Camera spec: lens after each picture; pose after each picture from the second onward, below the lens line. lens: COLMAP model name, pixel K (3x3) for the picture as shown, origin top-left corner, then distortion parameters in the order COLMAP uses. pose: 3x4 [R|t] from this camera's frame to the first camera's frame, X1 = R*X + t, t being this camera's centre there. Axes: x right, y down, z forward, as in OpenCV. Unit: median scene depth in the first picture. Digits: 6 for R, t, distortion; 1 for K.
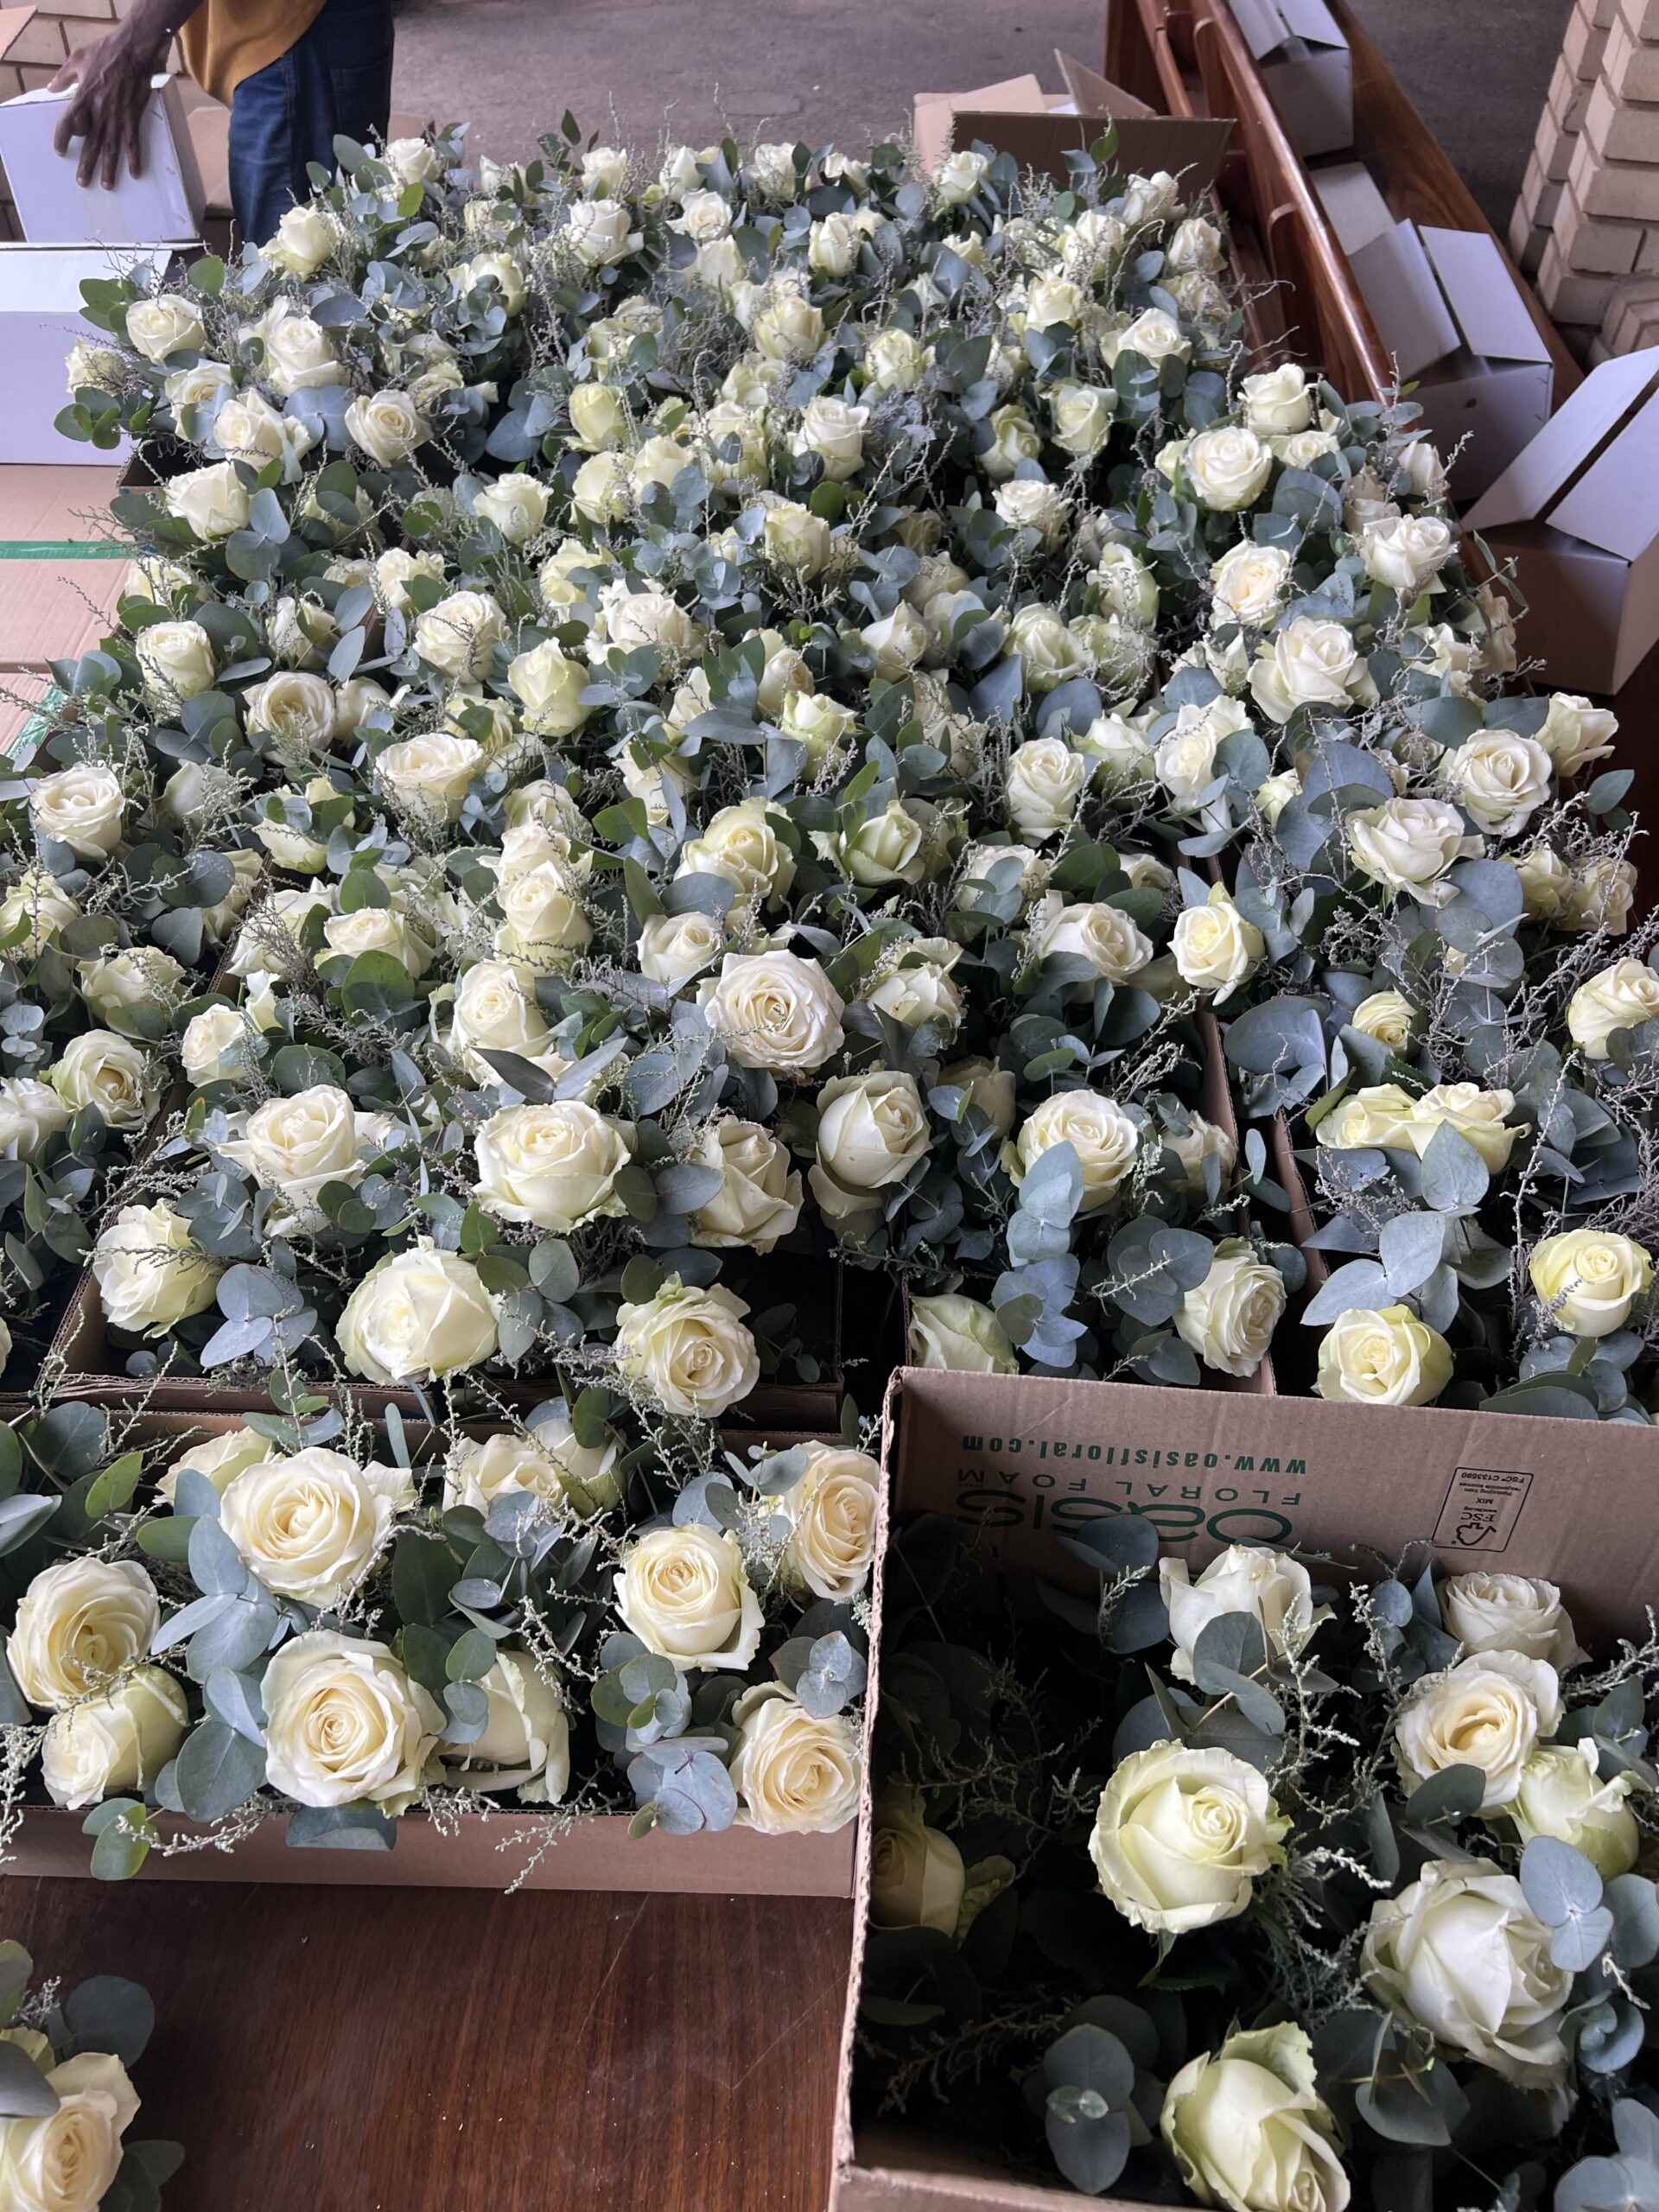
lens RADIAL K [[1684.7, 0, 832.7], [0, 1684.7, 1108.9], [0, 0, 1]] dist [0.039546, -0.047793]
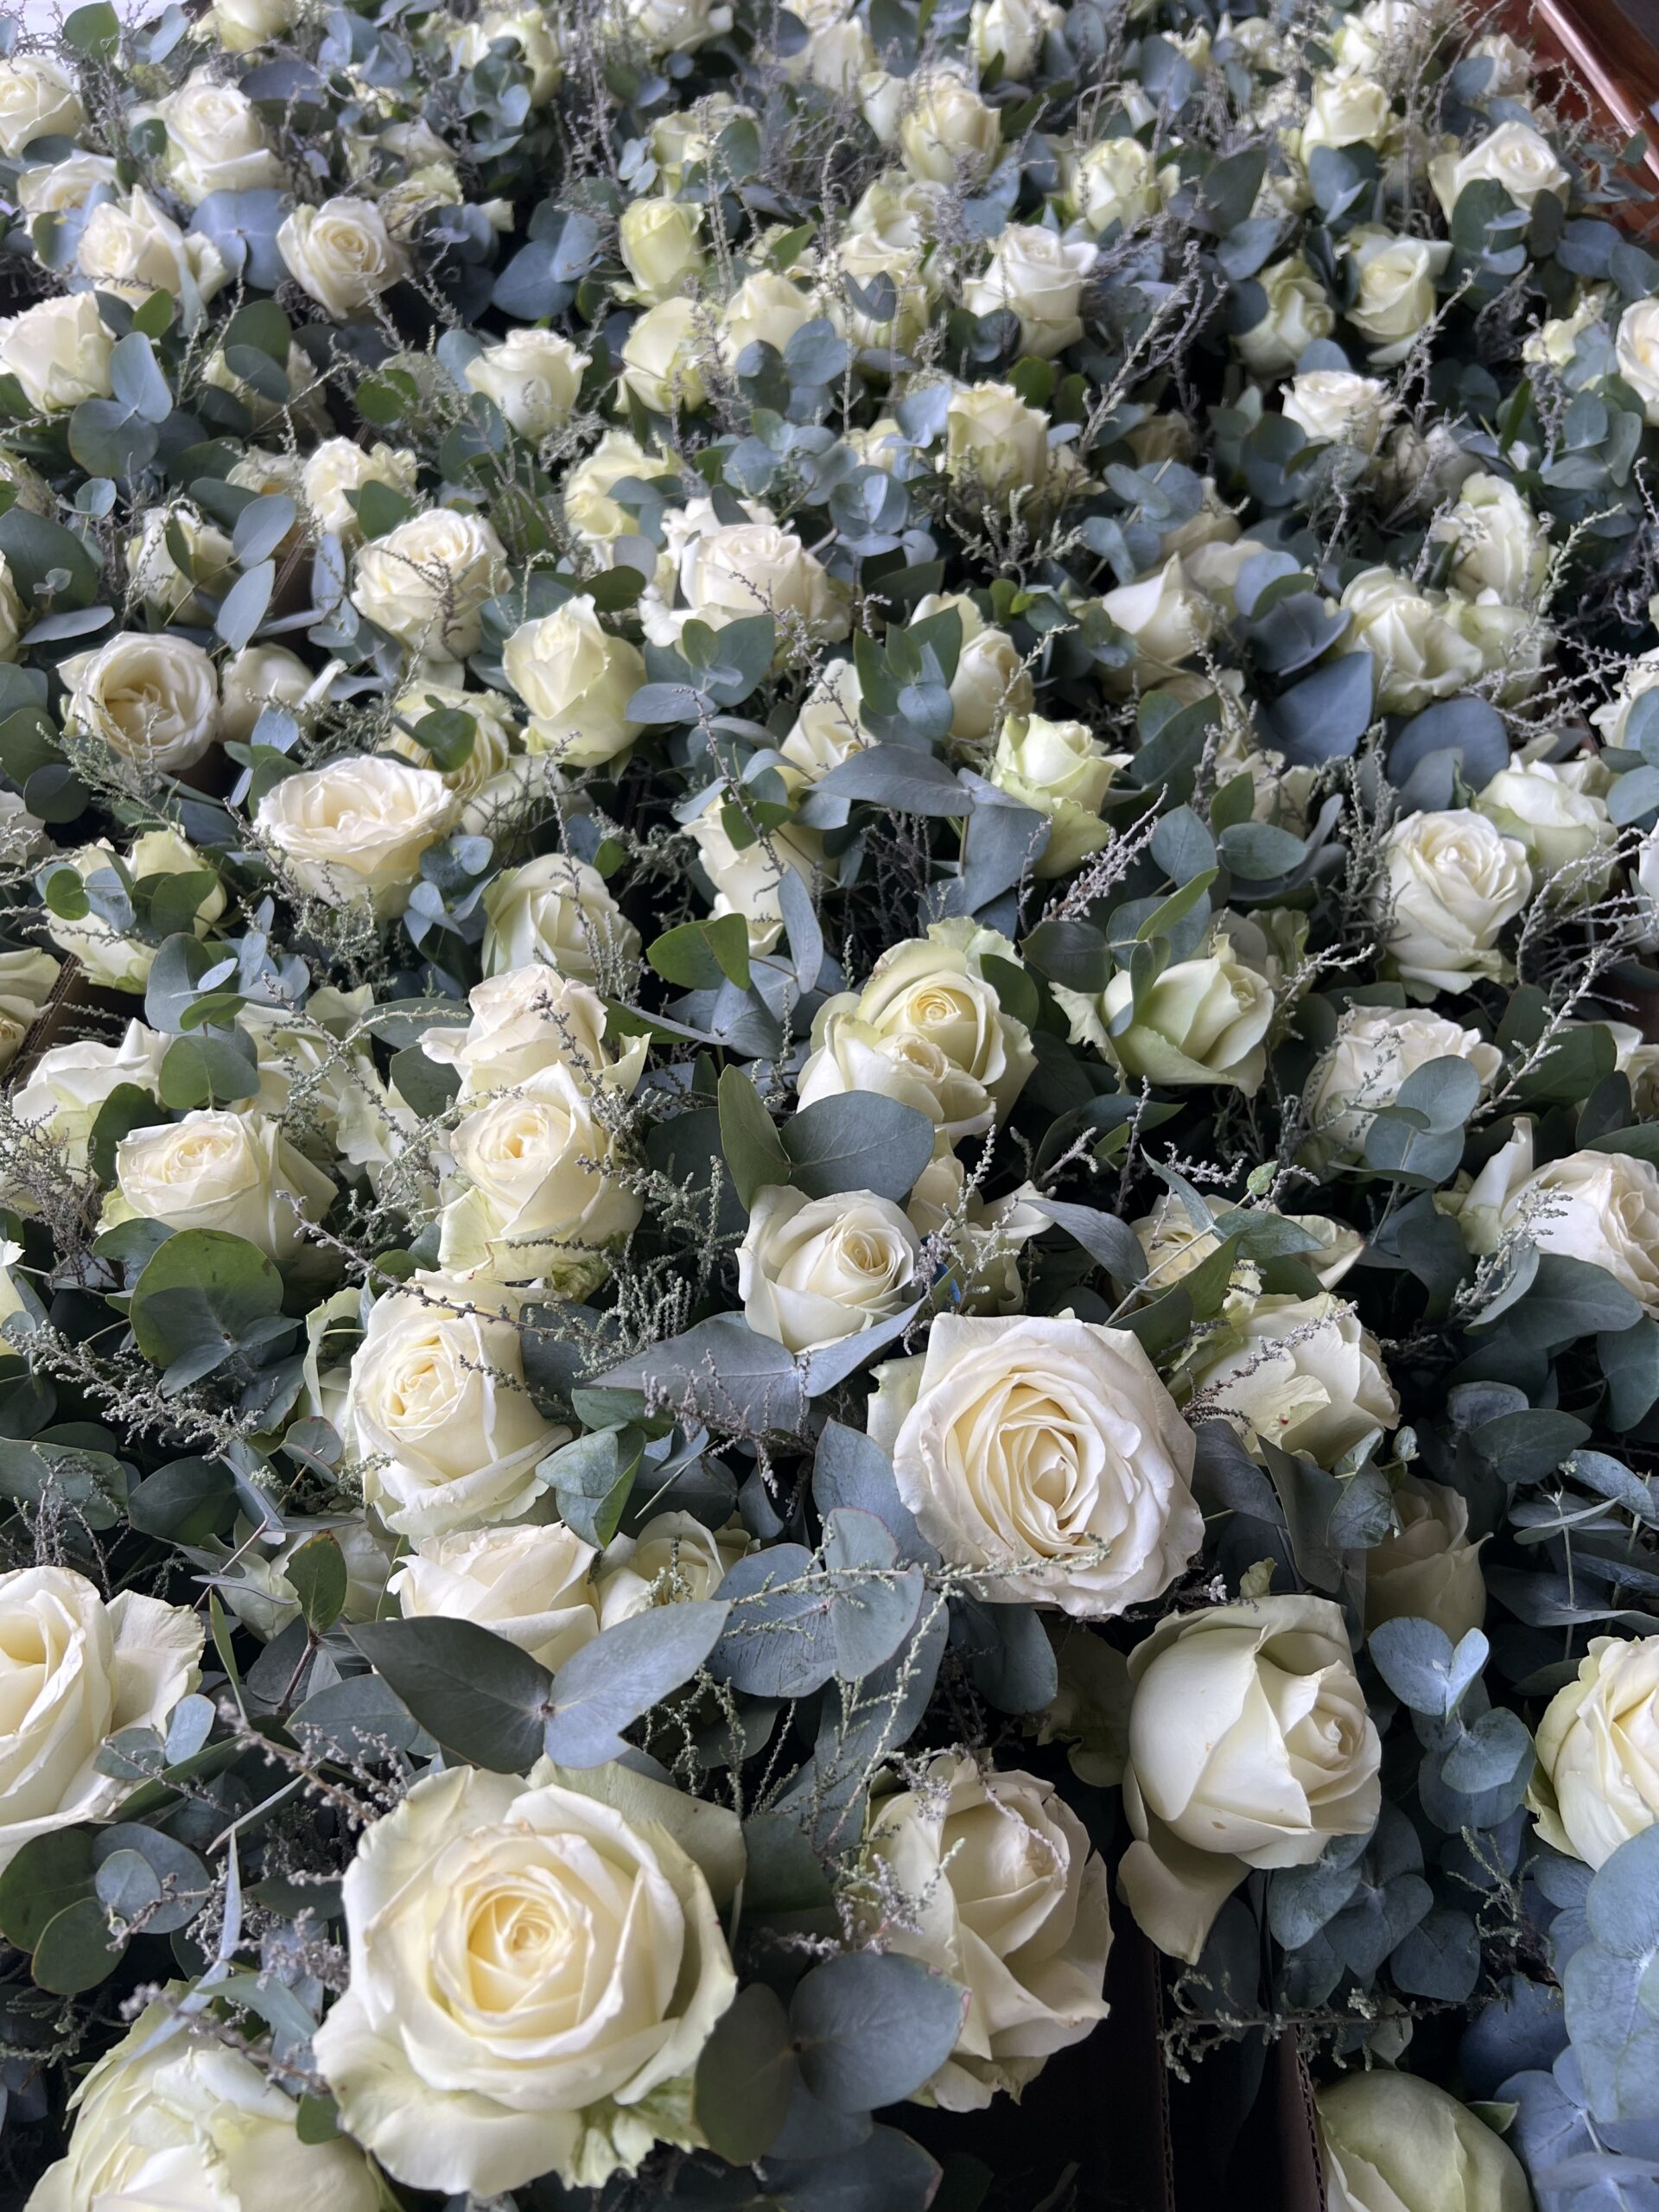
lens RADIAL K [[1684.7, 0, 823.3], [0, 1684.7, 1098.4], [0, 0, 1]] dist [0.039546, -0.047793]
pose [[0.999061, 0.042689, -0.007422, -0.069076], [-0.042510, 0.998834, 0.022860, -0.118423], [0.008389, -0.022523, 0.999711, 0.402339]]
